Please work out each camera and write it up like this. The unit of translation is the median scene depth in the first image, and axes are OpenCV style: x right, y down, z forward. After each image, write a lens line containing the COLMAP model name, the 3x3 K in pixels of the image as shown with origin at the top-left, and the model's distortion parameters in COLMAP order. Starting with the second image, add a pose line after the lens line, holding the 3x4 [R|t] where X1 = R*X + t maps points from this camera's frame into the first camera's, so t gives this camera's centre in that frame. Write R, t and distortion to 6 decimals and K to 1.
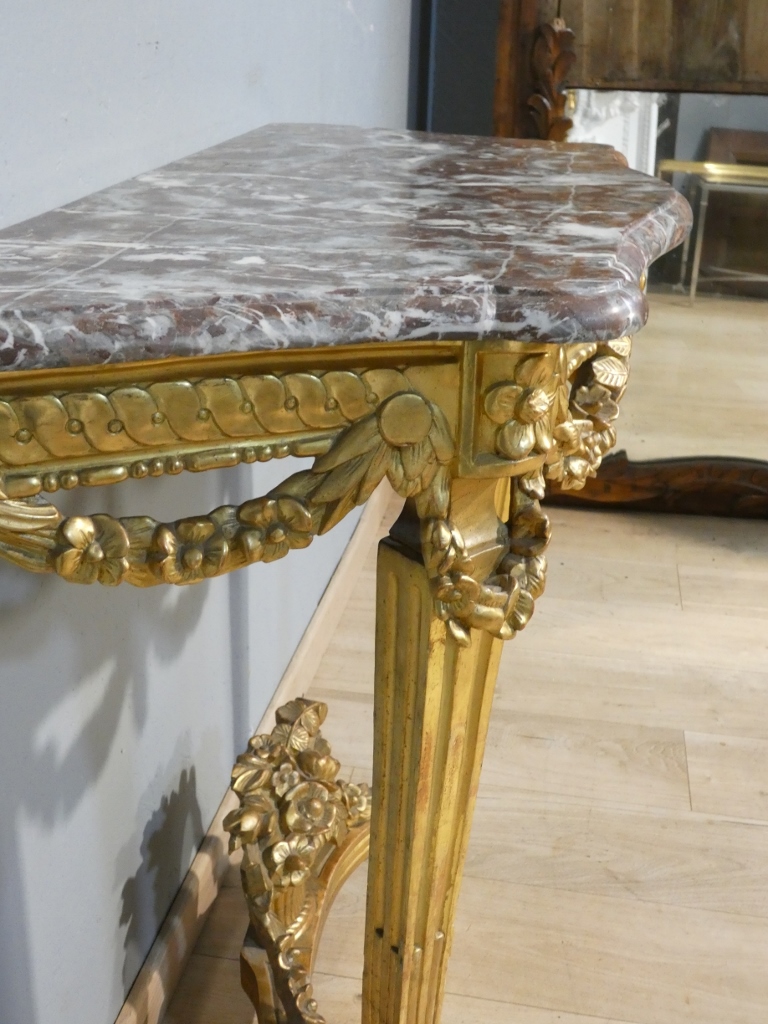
lens RADIAL K [[1252.5, 0, 390.8], [0, 1252.5, 517.6], [0, 0, 1]] dist [0.020976, 0.000000]
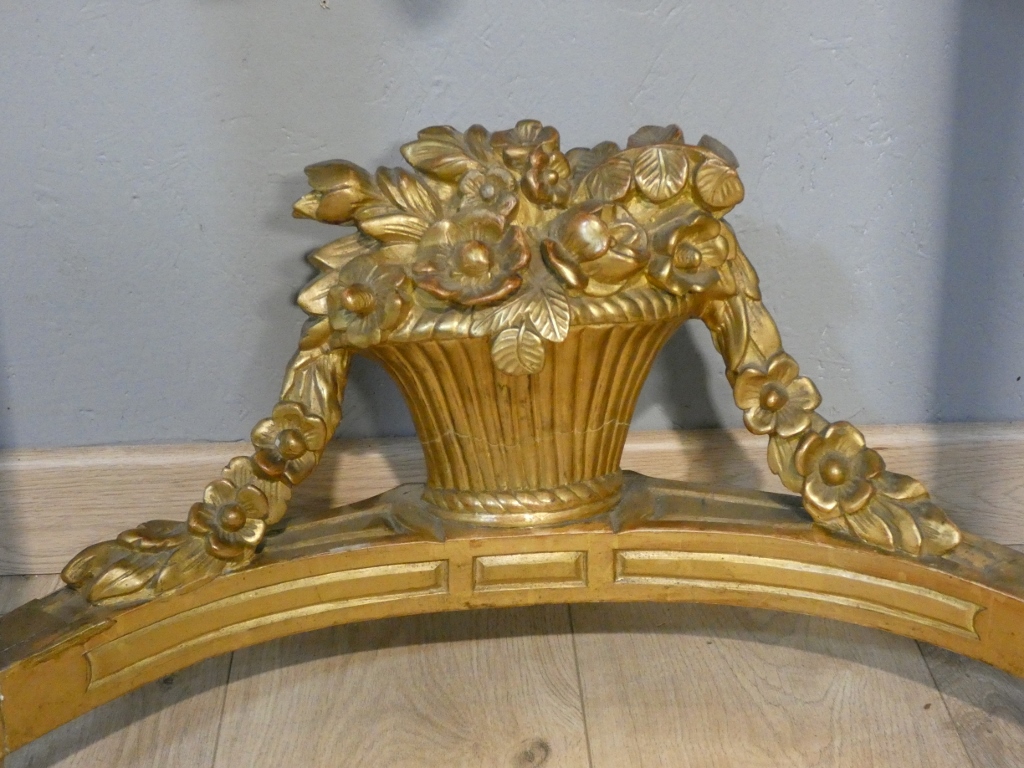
lens RADIAL K [[1807.5, 0, 515.8], [0, 1807.5, 389.7], [0, 0, 1]] dist [0.191105, 0.000000]
pose [[0.202951, 0.367351, -0.907670, 1.072824], [-0.363576, 0.888965, 0.278487, 0.114573], [0.909188, 0.273487, 0.313976, 1.362489]]
